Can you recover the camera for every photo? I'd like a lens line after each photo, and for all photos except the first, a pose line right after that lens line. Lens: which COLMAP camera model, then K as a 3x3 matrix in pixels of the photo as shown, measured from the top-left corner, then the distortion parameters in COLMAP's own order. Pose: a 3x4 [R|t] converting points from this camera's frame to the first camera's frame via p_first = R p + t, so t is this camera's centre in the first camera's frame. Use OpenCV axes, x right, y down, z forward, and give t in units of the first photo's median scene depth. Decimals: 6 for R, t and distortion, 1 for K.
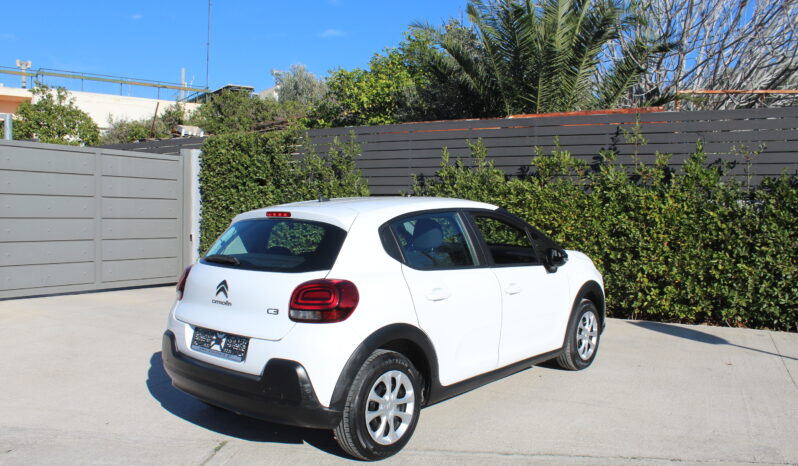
lens RADIAL K [[663.8, 0, 400.1], [0, 663.8, 243.5], [0, 0, 1]] dist [-0.172651, 0.153991]
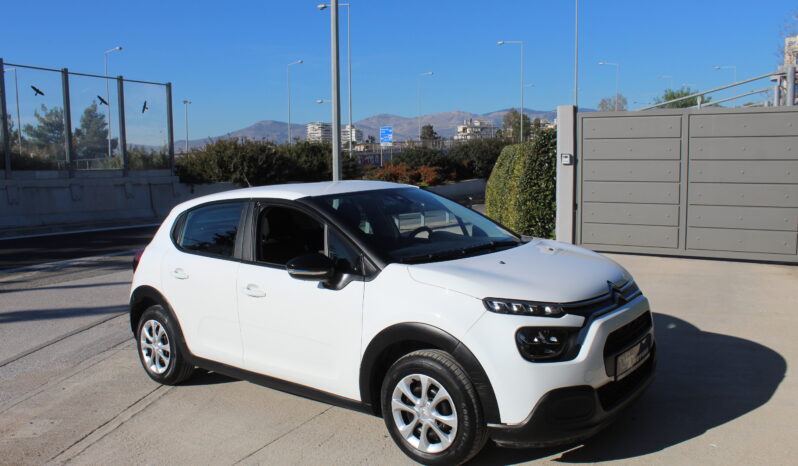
lens RADIAL K [[663.8, 0, 400.1], [0, 663.8, 243.5], [0, 0, 1]] dist [-0.172651, 0.153991]
pose [[0.071552, 0.112040, -0.991124, 0.621895], [-0.024622, 0.993567, 0.110538, -0.057886], [0.997133, 0.016494, 0.073850, 0.660768]]
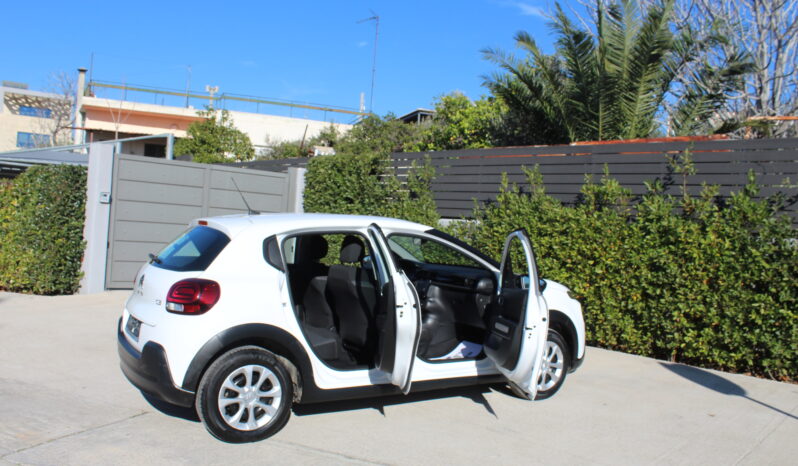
lens RADIAL K [[663.8, 0, 400.1], [0, 663.8, 243.5], [0, 0, 1]] dist [-0.172651, 0.153991]
pose [[0.956532, 0.056557, -0.286091, 0.250512], [-0.067224, 0.997356, -0.027594, 0.000186], [0.283774, 0.045626, 0.957805, -0.002898]]
